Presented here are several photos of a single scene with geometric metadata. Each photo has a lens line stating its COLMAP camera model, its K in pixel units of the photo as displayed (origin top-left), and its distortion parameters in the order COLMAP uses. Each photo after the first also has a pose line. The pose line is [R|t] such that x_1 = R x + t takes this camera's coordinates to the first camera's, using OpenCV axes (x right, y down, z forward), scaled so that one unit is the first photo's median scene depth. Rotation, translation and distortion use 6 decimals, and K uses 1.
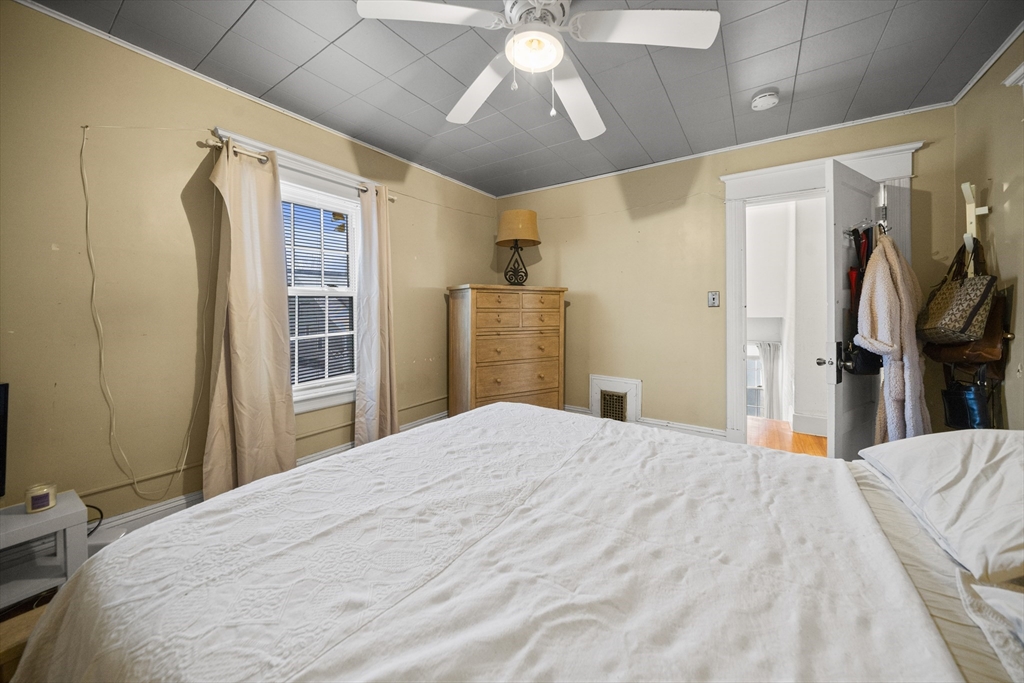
lens RADIAL K [[357.4, 0, 495.4], [0, 357.4, 311.2], [0, 0, 1]] dist [-0.006513, 0.000430]
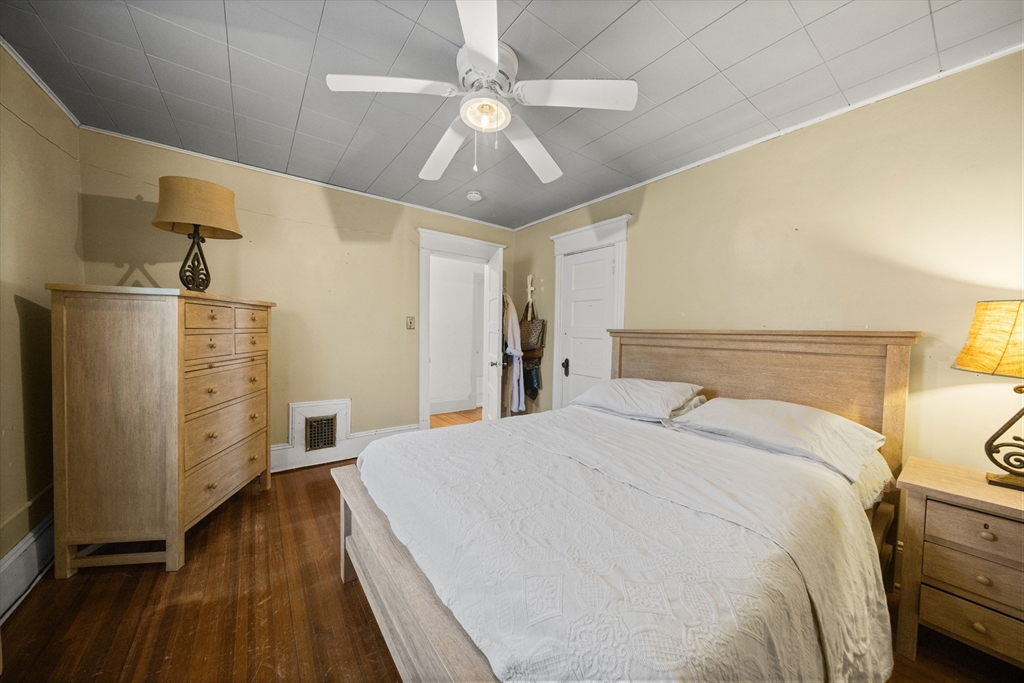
lens RADIAL K [[357.4, 0, 510.8], [0, 357.4, 336.5], [0, 0, 1]] dist [-0.006513, 0.000430]
pose [[0.305989, -0.014873, 0.951919, -0.470565], [-0.021446, 0.999517, 0.022511, -0.020956], [-0.951793, -0.027303, 0.305522, 0.266193]]
